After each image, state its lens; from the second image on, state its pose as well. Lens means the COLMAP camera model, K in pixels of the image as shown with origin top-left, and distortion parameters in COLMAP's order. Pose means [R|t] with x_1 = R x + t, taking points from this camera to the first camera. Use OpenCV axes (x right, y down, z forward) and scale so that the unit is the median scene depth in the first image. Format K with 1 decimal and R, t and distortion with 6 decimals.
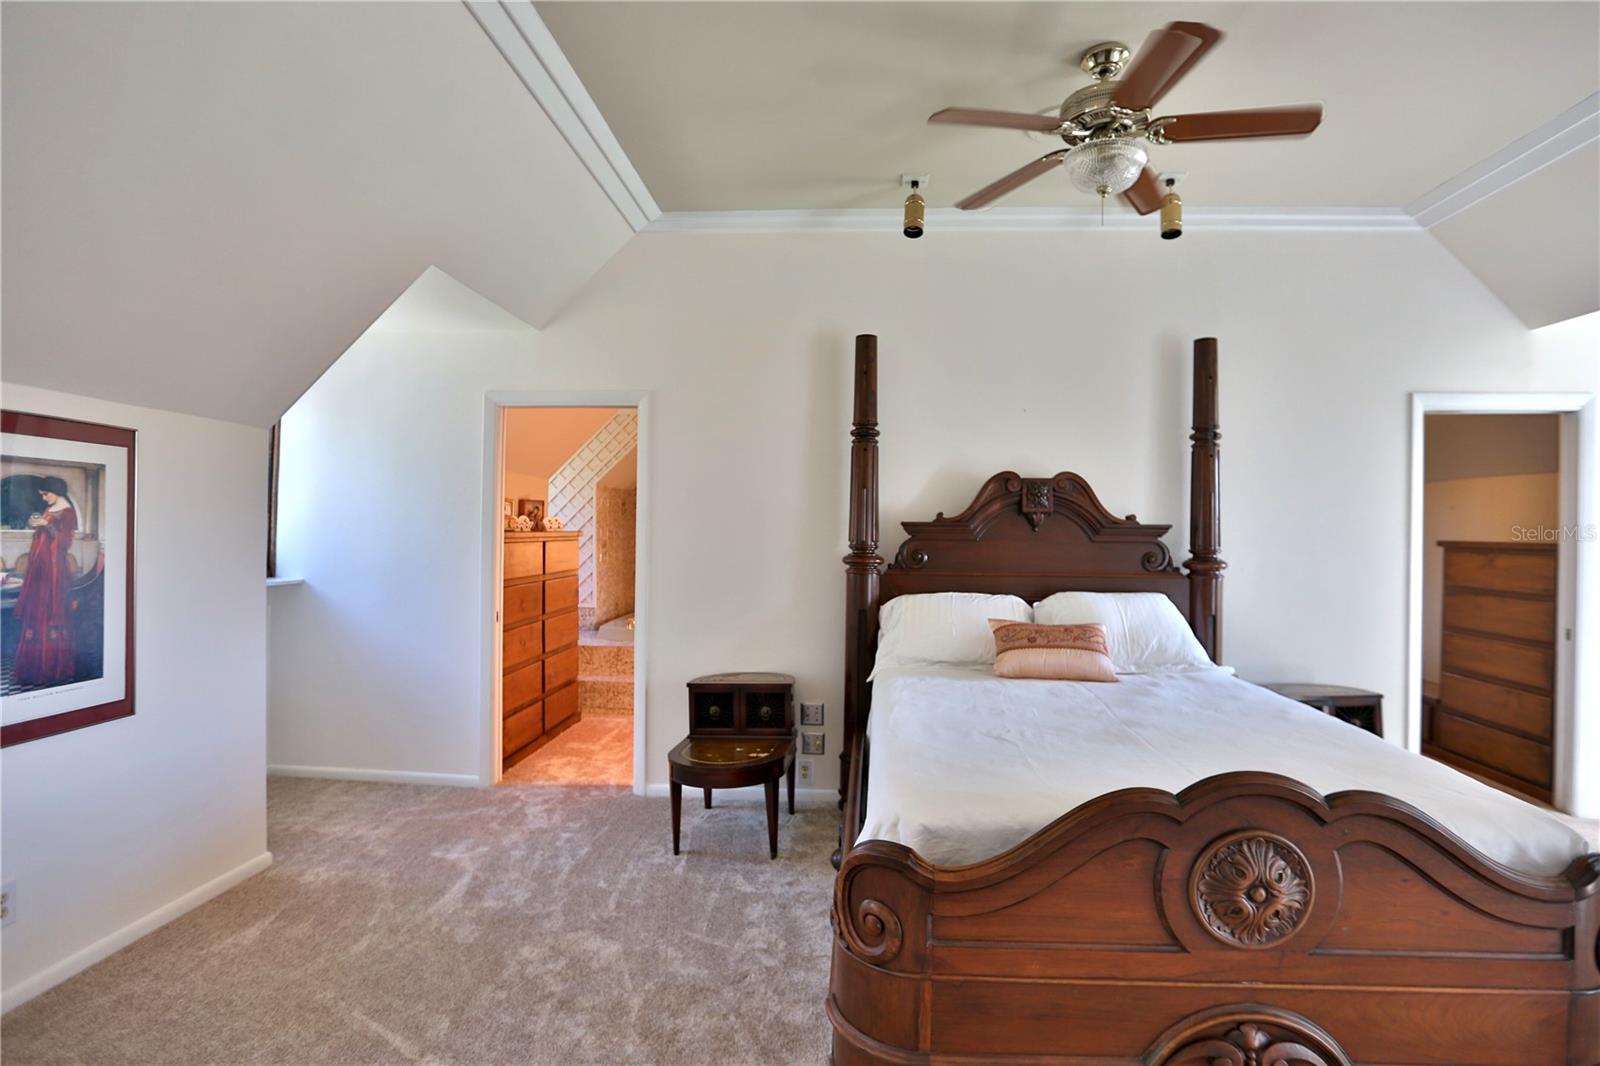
lens RADIAL K [[778.0, 0, 809.2], [0, 778.0, 534.6], [0, 0, 1]] dist [-0.057931, 0.024864]
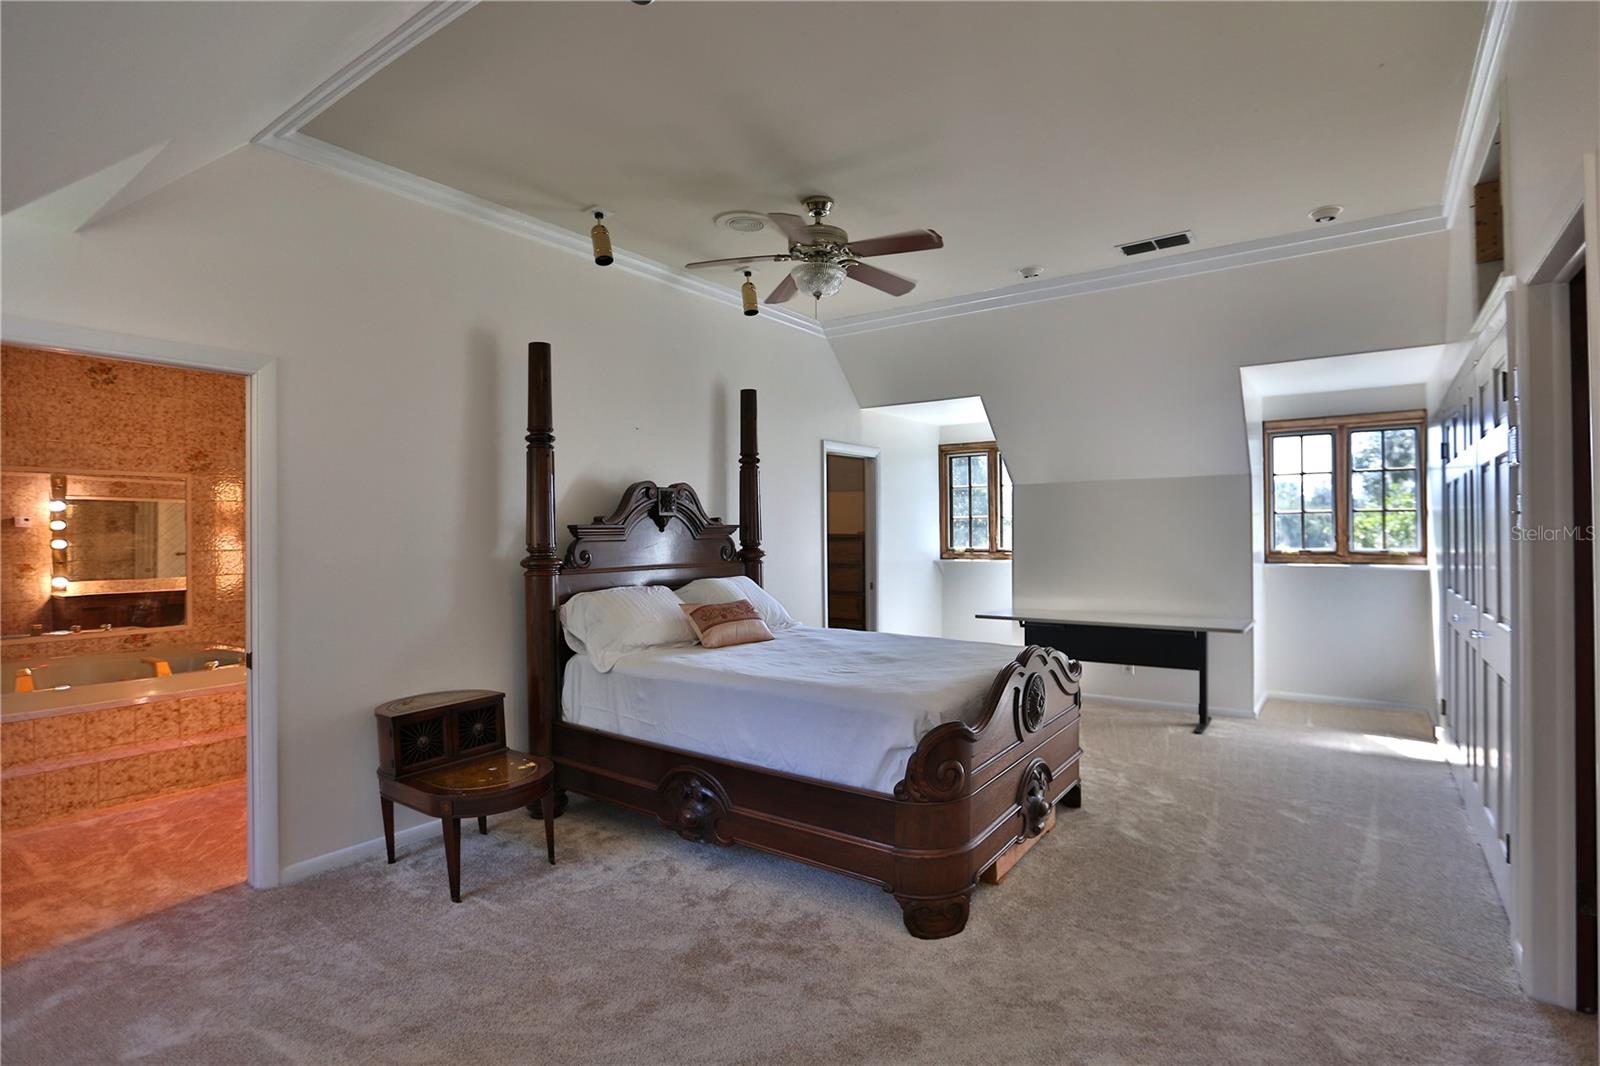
lens RADIAL K [[808.0, 0, 806.5], [0, 808.0, 523.9], [0, 0, 1]] dist [0.002688, -0.000086]
pose [[0.526506, -0.008413, 0.850130, -0.657352], [0.006603, 0.999961, 0.005806, -0.022069], [-0.850146, 0.002556, 0.526541, 0.141197]]
